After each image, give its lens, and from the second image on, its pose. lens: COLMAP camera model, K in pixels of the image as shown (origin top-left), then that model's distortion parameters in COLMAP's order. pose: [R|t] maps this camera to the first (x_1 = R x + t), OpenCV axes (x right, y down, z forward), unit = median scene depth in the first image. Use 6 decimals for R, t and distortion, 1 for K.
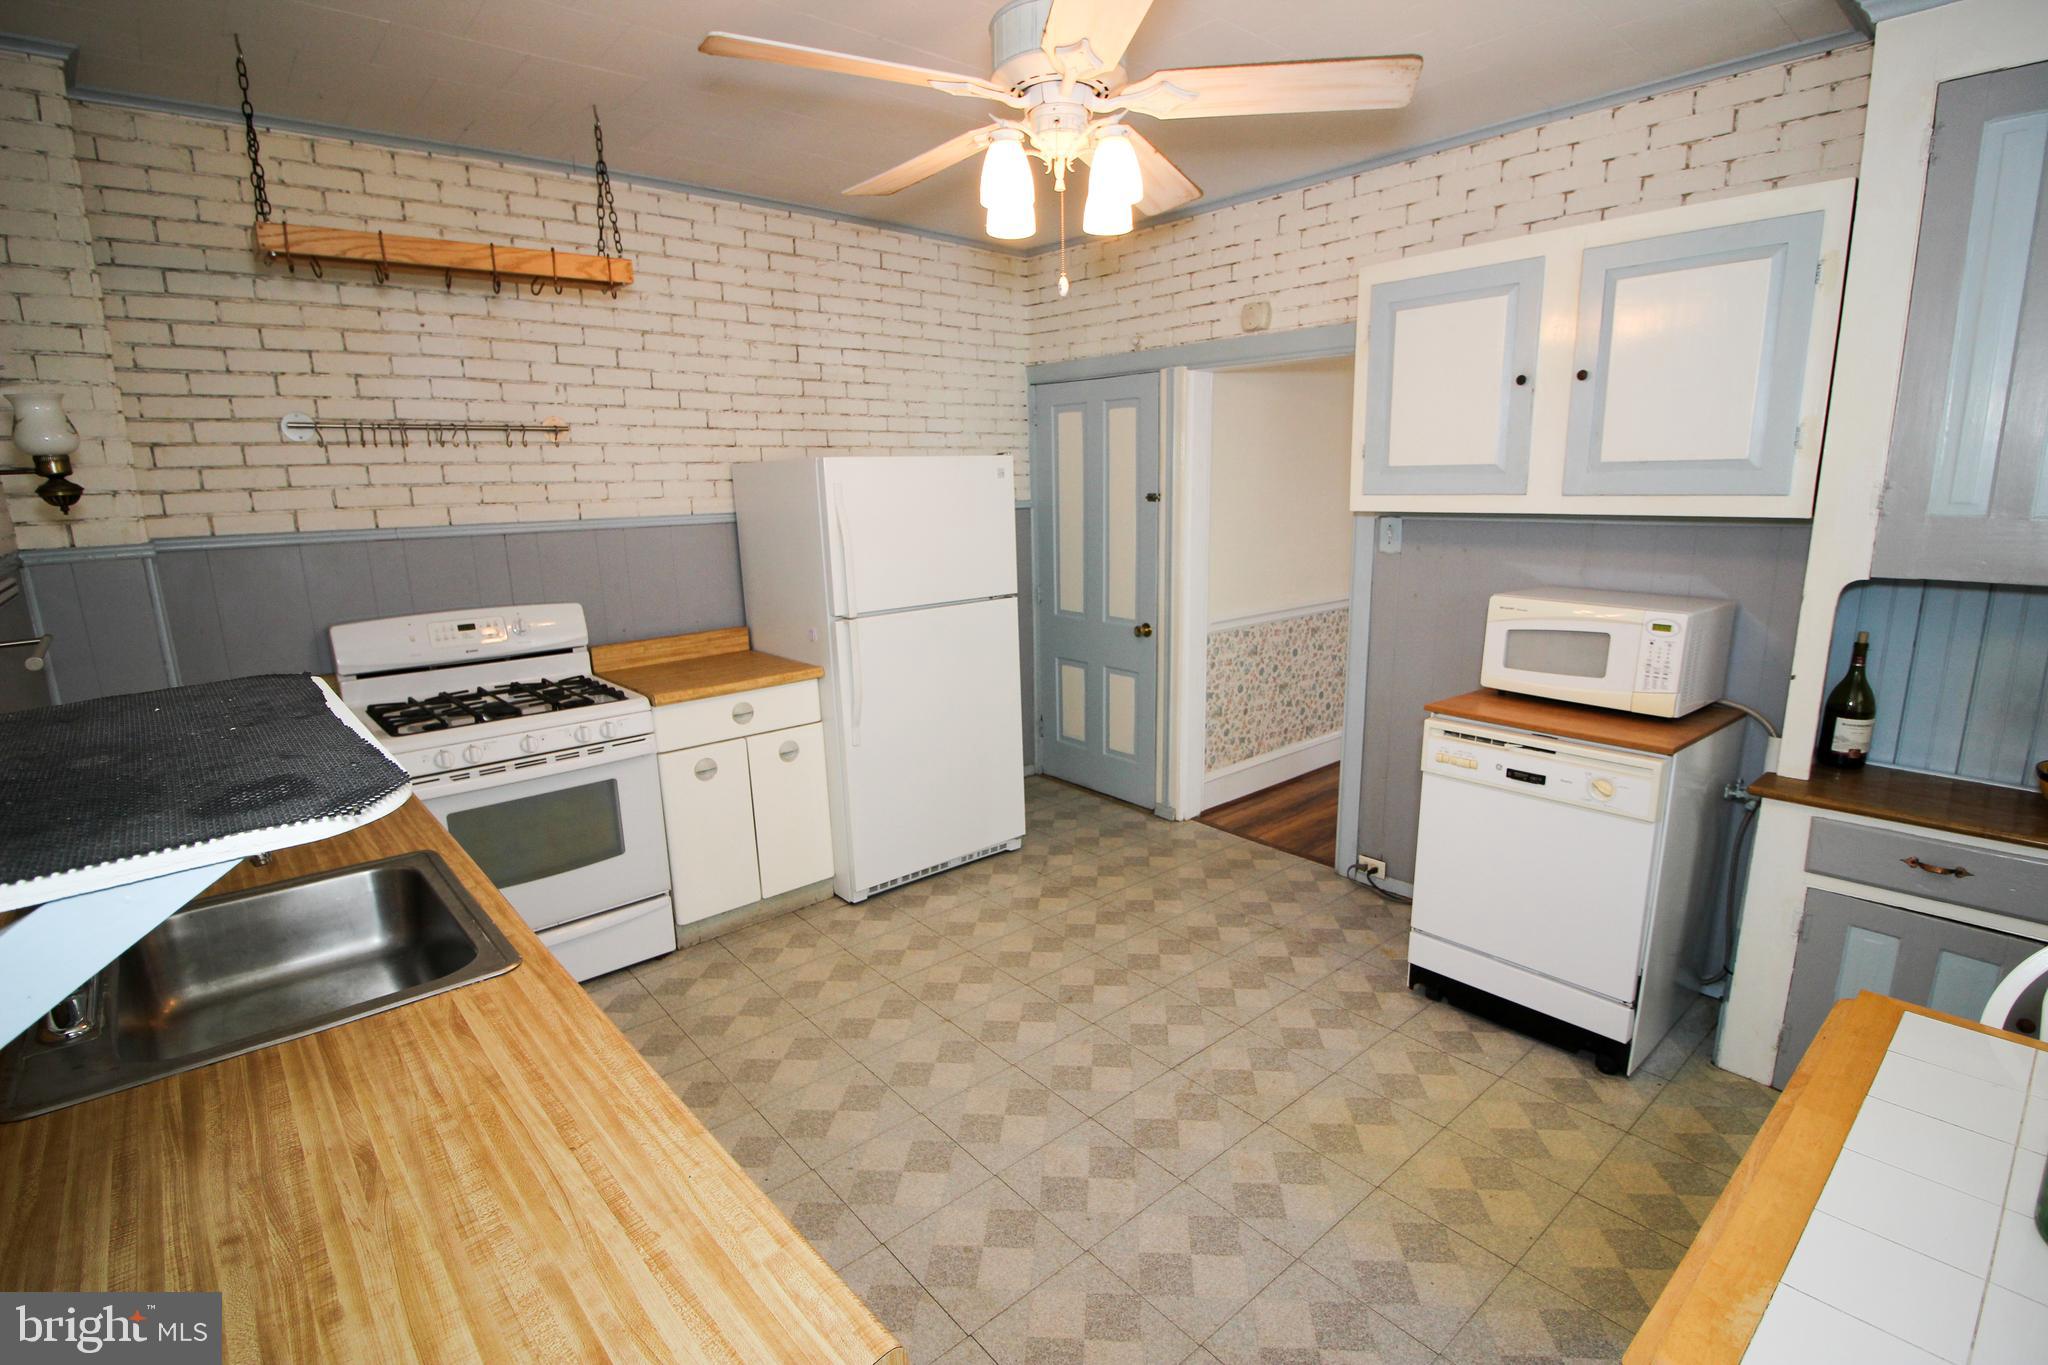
lens RADIAL K [[980.0, 0, 1025.0], [0, 980.0, 689.2], [0, 0, 1]] dist [-0.016401, -0.007663]
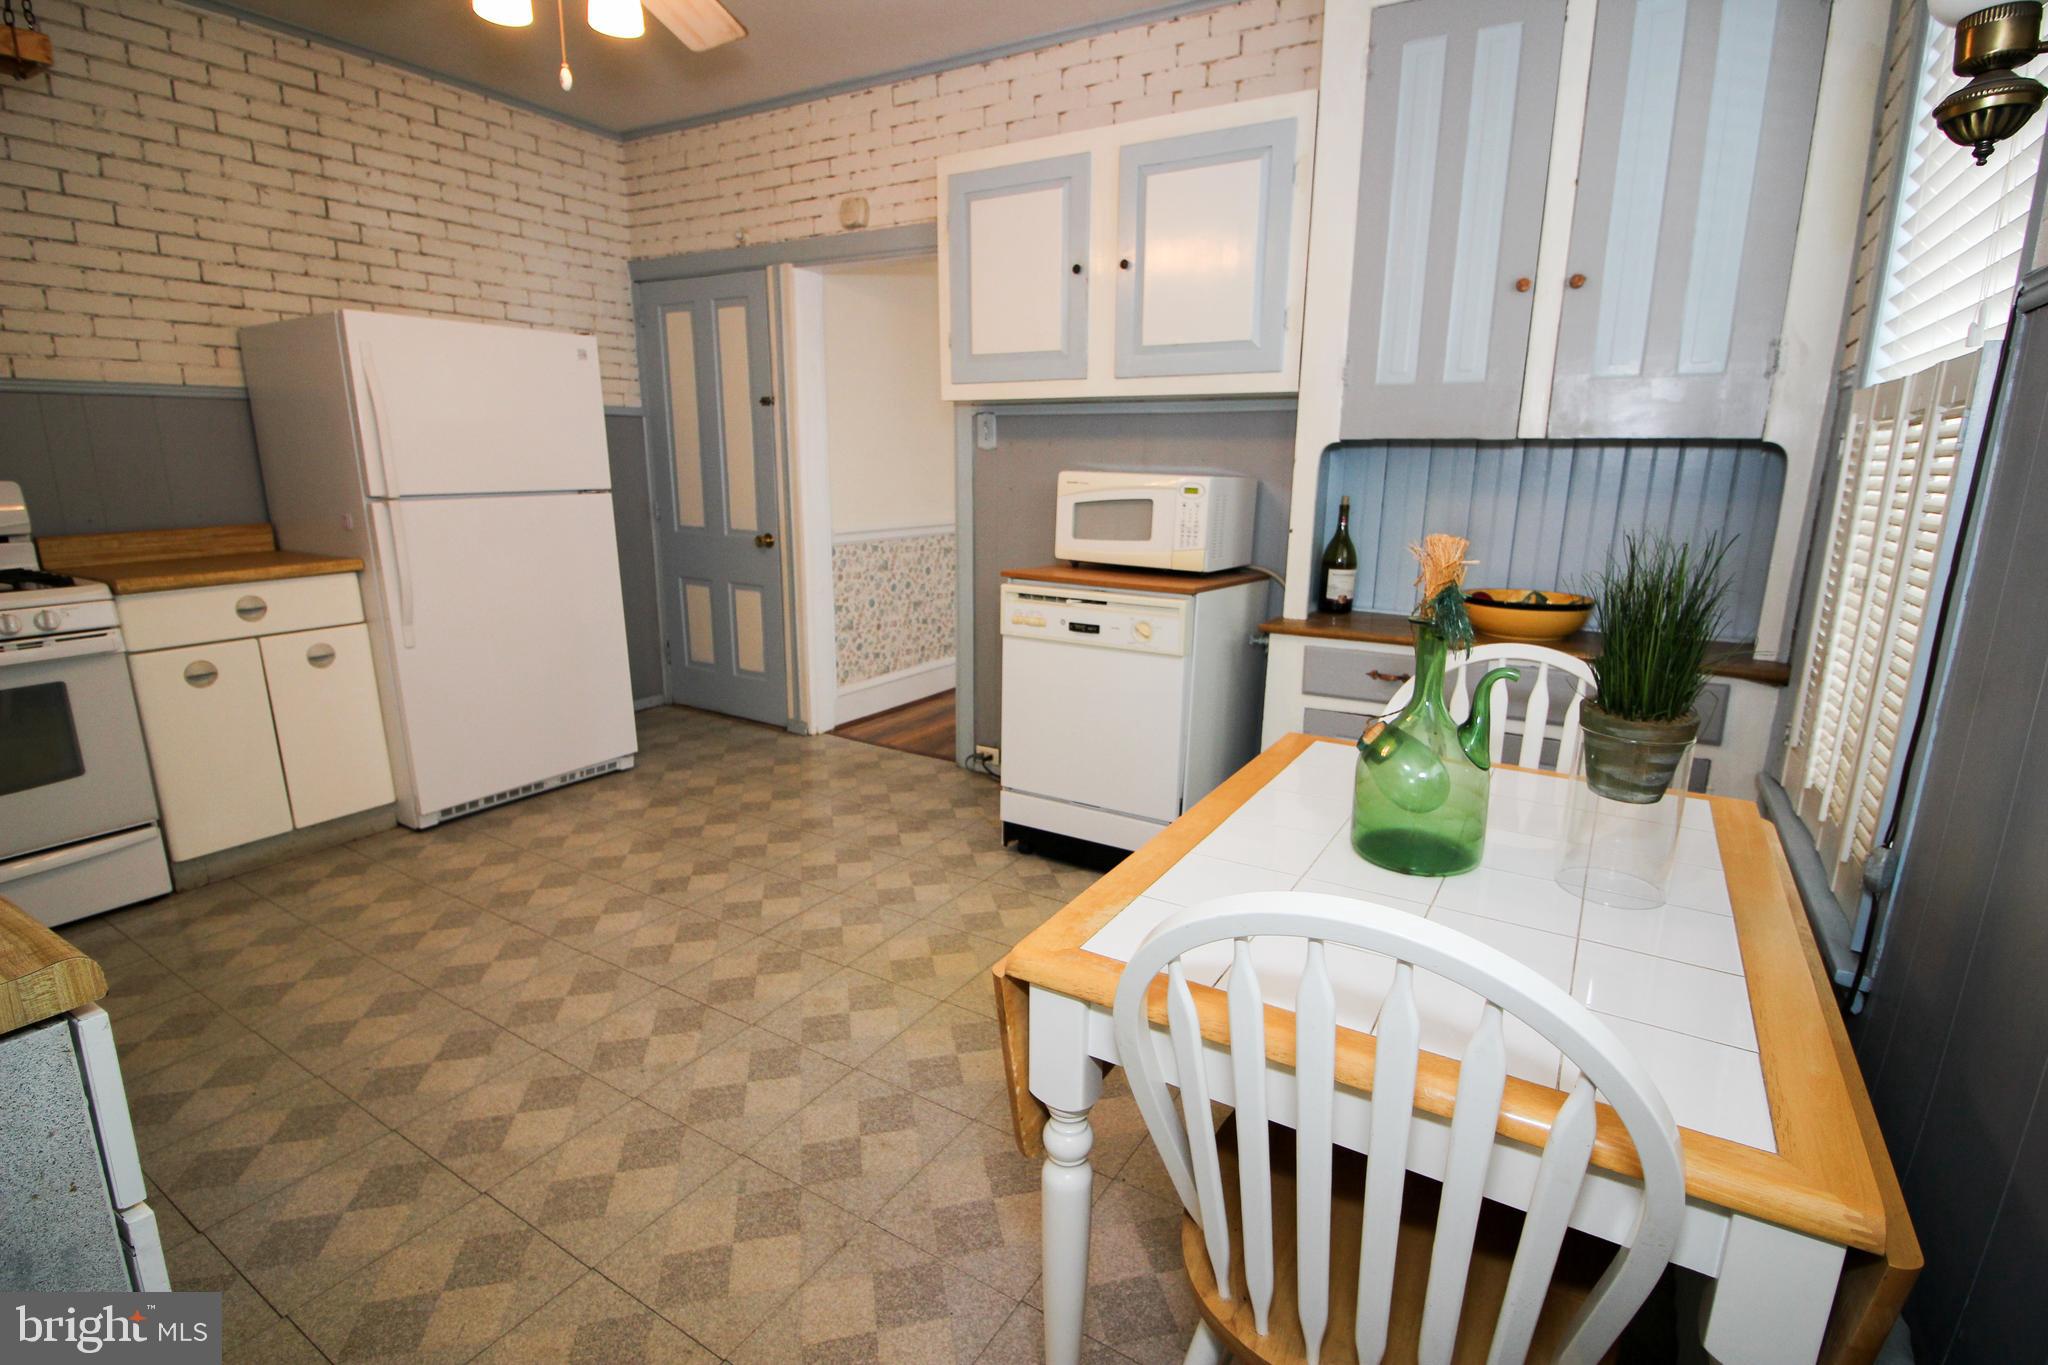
lens RADIAL K [[980.0, 0, 1057.3], [0, 980.0, 697.5], [0, 0, 1]] dist [-0.016401, -0.007663]
pose [[0.945537, -0.044479, 0.322461, 0.095509], [0.037243, 0.998898, 0.028579, 0.099515], [-0.323377, -0.015013, 0.946151, -0.019021]]
